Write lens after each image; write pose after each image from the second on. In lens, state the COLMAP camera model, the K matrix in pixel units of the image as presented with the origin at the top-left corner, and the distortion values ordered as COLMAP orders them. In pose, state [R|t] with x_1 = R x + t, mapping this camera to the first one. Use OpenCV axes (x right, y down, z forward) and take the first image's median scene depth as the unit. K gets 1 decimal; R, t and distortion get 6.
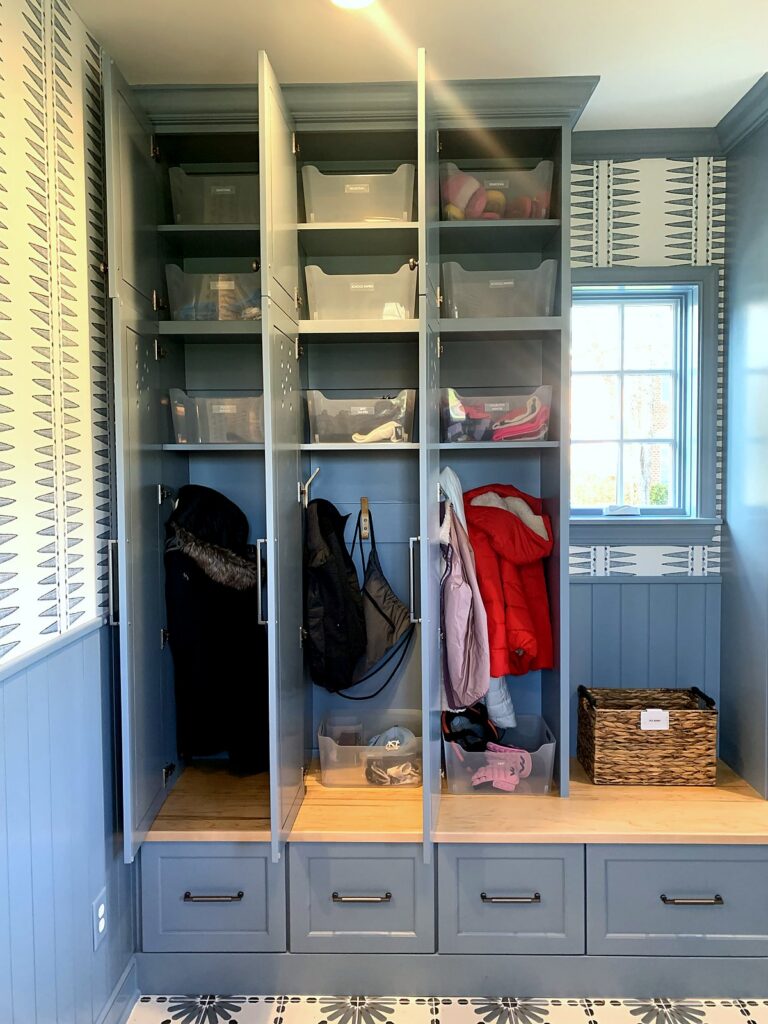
lens RADIAL K [[779.4, 0, 364.6], [0, 779.4, 506.3], [0, 0, 1]] dist [0.024877, -0.003344]
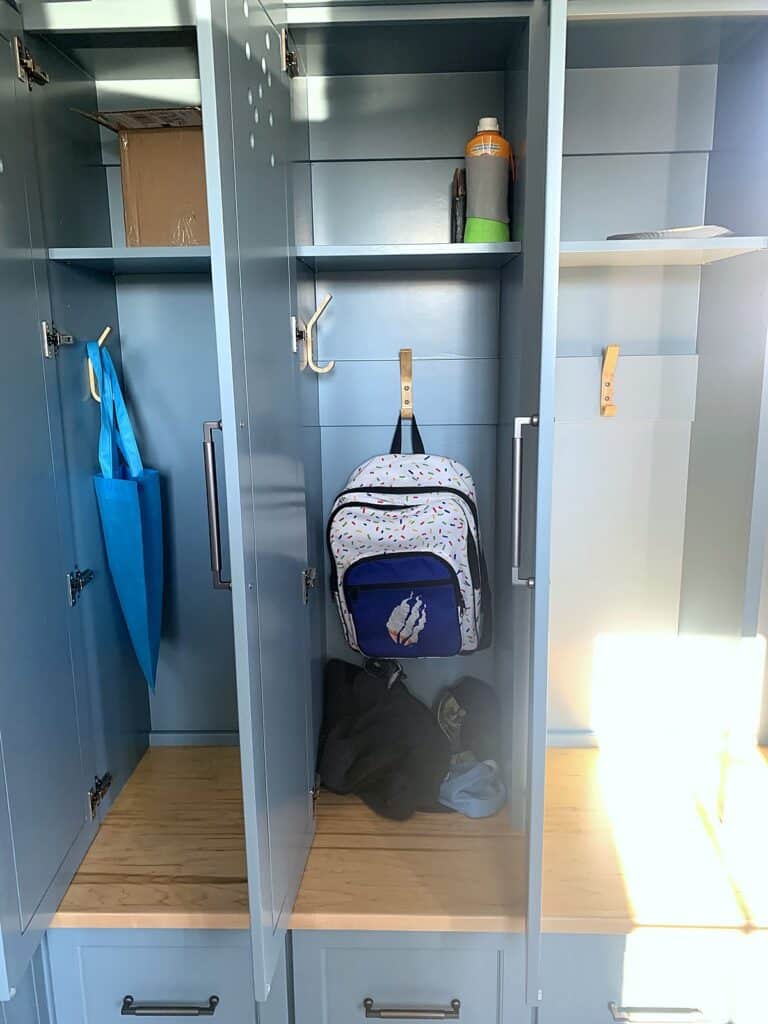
lens RADIAL K [[794.8, 0, 384.0], [0, 794.8, 512.0], [0, 0, 1]] dist [0.061906, -0.059399]
pose [[0.999898, -0.006311, 0.012784, -0.029070], [0.004124, 0.986382, 0.164416, 0.013032], [-0.013648, -0.164347, 0.986308, 0.423530]]
